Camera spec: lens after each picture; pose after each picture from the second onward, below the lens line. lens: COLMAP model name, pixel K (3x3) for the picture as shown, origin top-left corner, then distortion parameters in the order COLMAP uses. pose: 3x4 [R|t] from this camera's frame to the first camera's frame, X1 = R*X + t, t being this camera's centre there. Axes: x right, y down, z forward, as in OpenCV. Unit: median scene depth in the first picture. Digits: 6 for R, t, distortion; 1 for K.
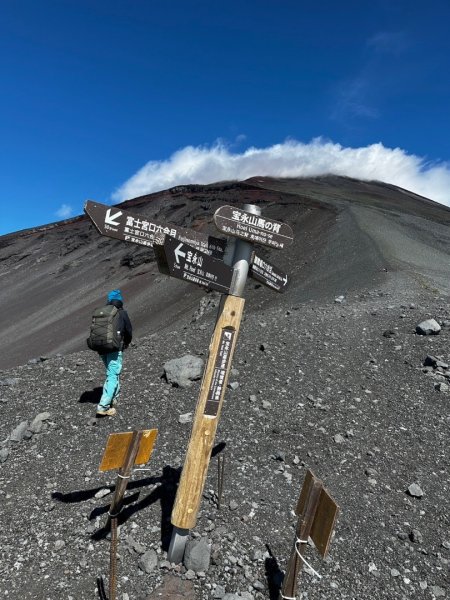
lens RADIAL K [[433.0, 0, 225.0], [0, 433.0, 300.0], [0, 0, 1]] dist [0.073893, -0.002879]
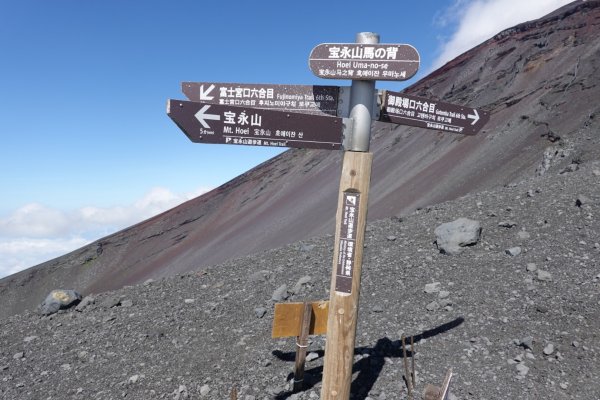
lens RADIAL K [[412.9, 0, 300.0], [0, 412.9, 200.0], [0, 0, 1]] dist [-0.019128, 0.002873]
pose [[0.796158, -0.081113, -0.599628, 0.400650], [0.128258, 0.991079, 0.036230, 0.040885], [0.591340, -0.105751, 0.799458, 0.308641]]
